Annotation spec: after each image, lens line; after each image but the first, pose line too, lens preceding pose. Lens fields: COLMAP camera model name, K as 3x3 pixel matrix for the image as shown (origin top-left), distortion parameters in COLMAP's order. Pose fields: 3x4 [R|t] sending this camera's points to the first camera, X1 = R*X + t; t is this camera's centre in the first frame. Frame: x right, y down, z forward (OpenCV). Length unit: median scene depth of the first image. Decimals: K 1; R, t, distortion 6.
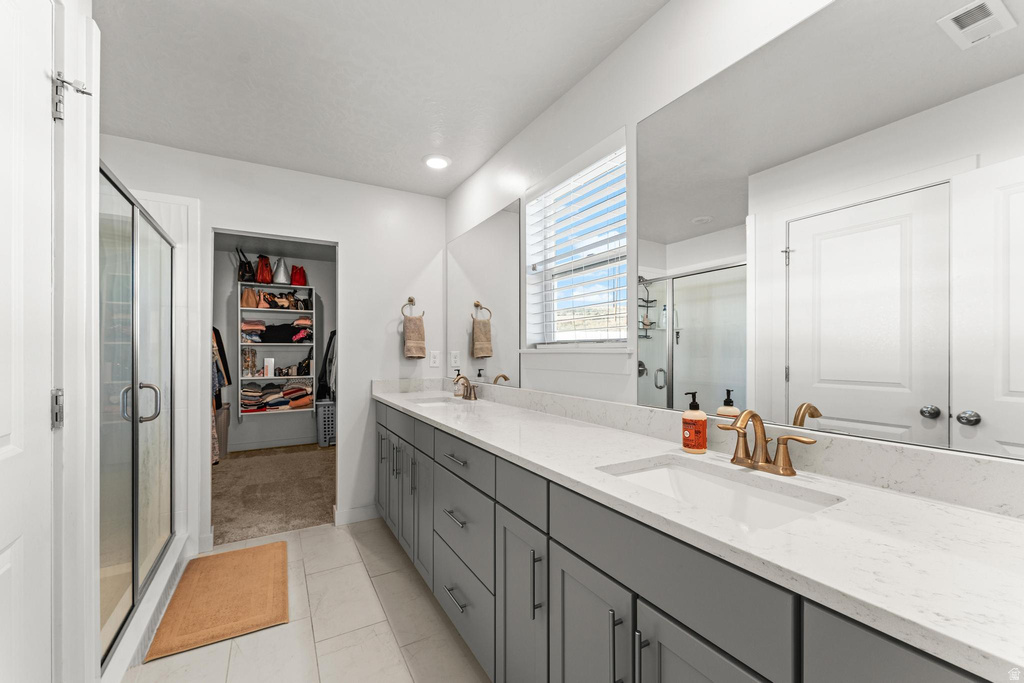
lens RADIAL K [[414.1, 0, 508.9], [0, 414.1, 345.1], [0, 0, 1]] dist [0.000344, -0.000578]
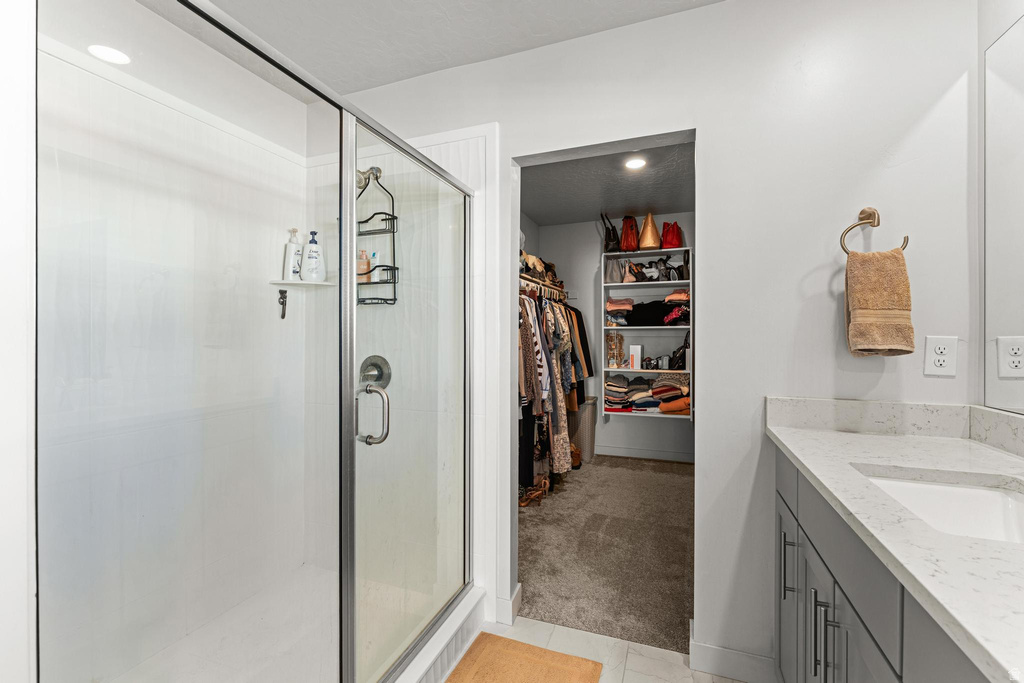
lens RADIAL K [[446.4, 0, 510.0], [0, 446.4, 339.1], [0, 0, 1]] dist [-0.001519, 0.000514]
pose [[0.635280, 0.003736, -0.772273, -0.078536], [0.011785, 0.999825, 0.014531, 0.004487], [0.772192, -0.018333, 0.635125, 0.289755]]
